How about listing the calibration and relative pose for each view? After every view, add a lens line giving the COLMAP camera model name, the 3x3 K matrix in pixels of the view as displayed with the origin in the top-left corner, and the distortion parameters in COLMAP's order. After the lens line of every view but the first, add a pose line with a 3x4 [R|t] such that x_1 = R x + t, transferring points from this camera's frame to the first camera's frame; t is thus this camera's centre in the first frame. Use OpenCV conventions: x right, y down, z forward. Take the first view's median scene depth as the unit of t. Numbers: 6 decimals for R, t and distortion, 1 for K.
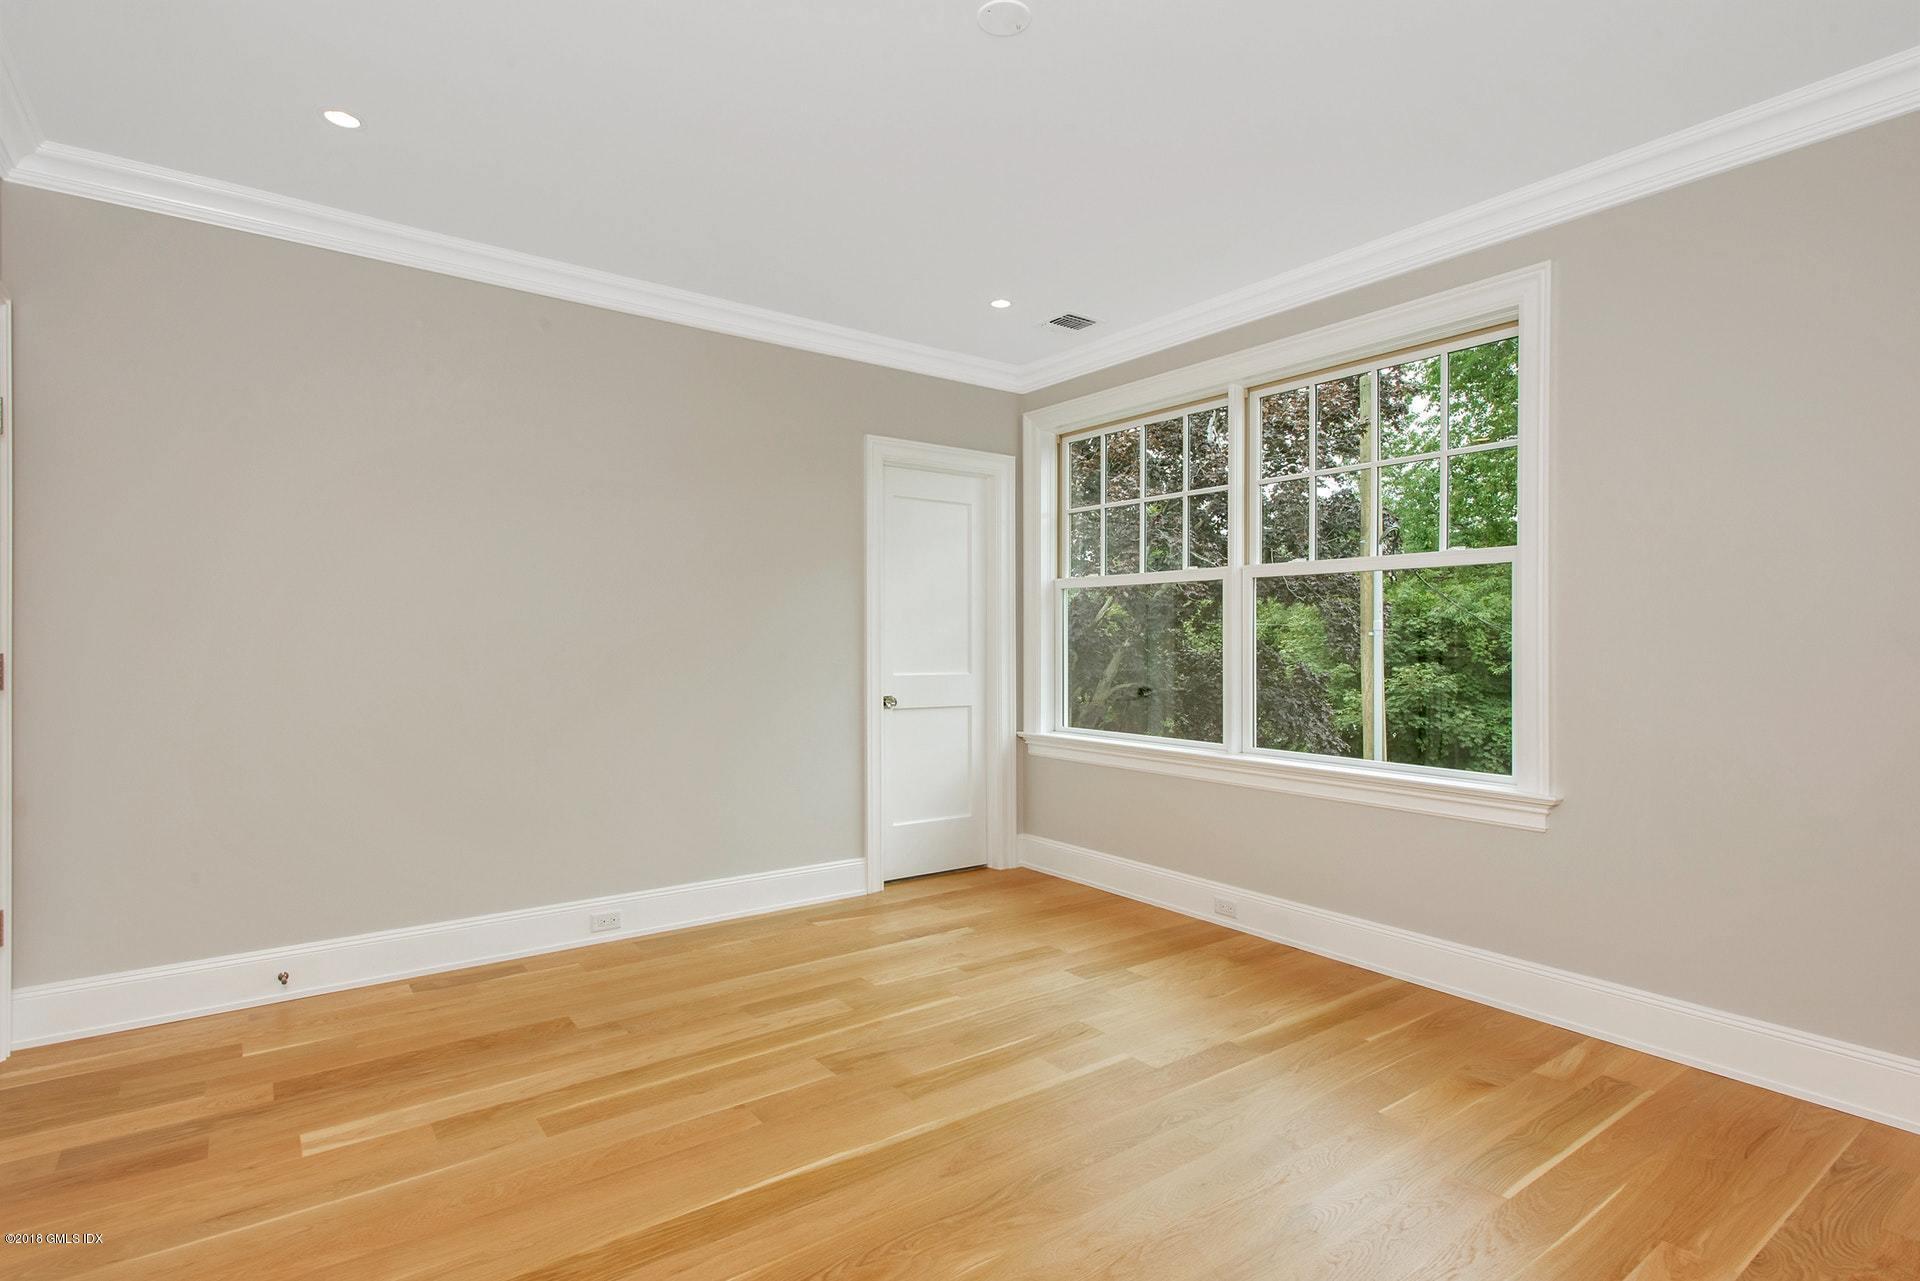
lens RADIAL K [[943.9, 0, 960.0], [0, 943.9, 640.5], [0, 0, 1]] dist [0.005040, 0.000058]
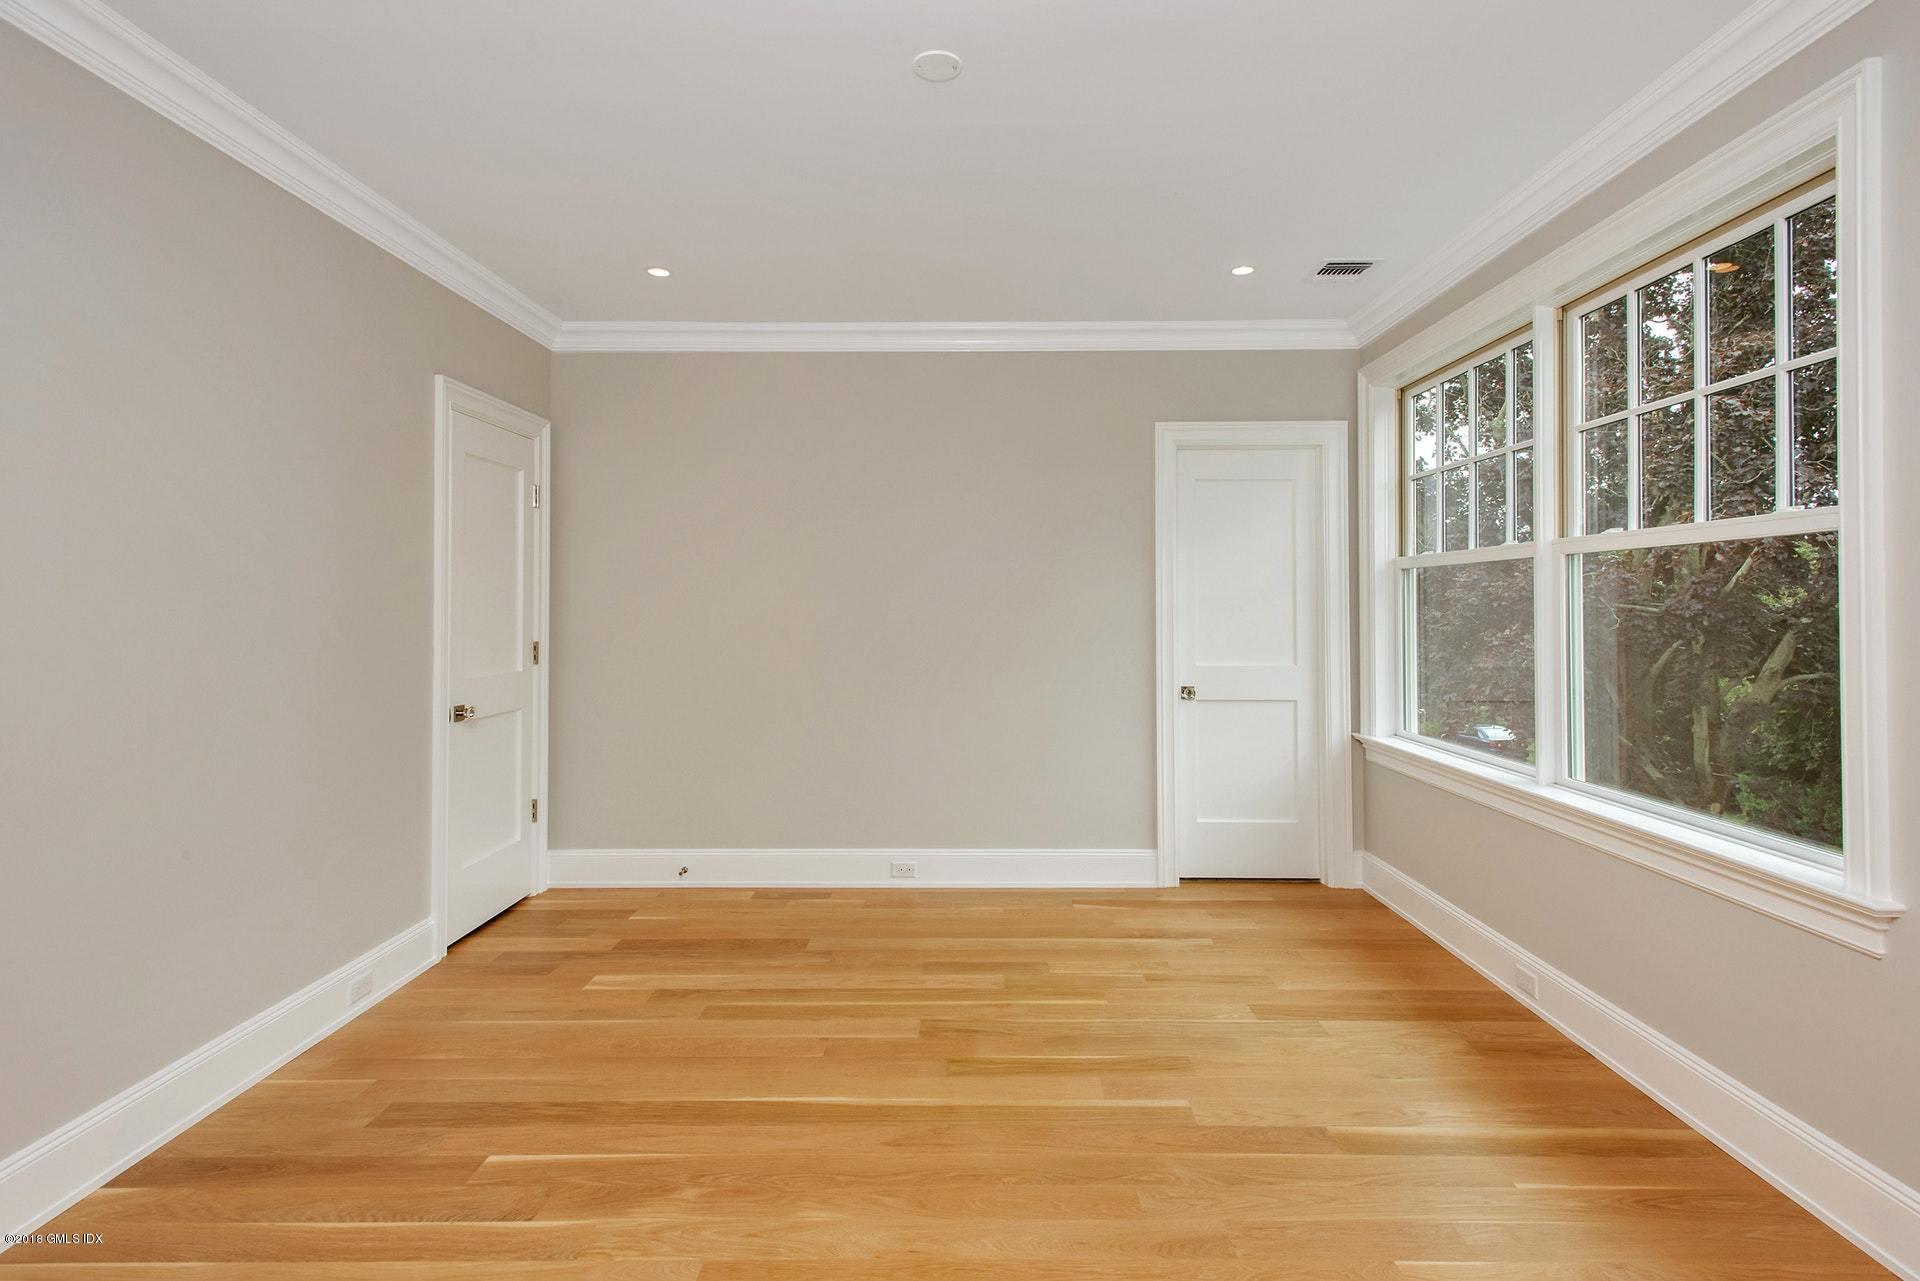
lens RADIAL K [[947.4, 0, 961.0], [0, 947.4, 594.2], [0, 0, 1]] dist [0.002670, -0.000470]
pose [[0.799940, -0.014274, -0.599911, 0.459925], [0.004124, 0.999824, -0.018291, -0.027060], [0.600066, 0.012158, 0.799858, 0.114534]]
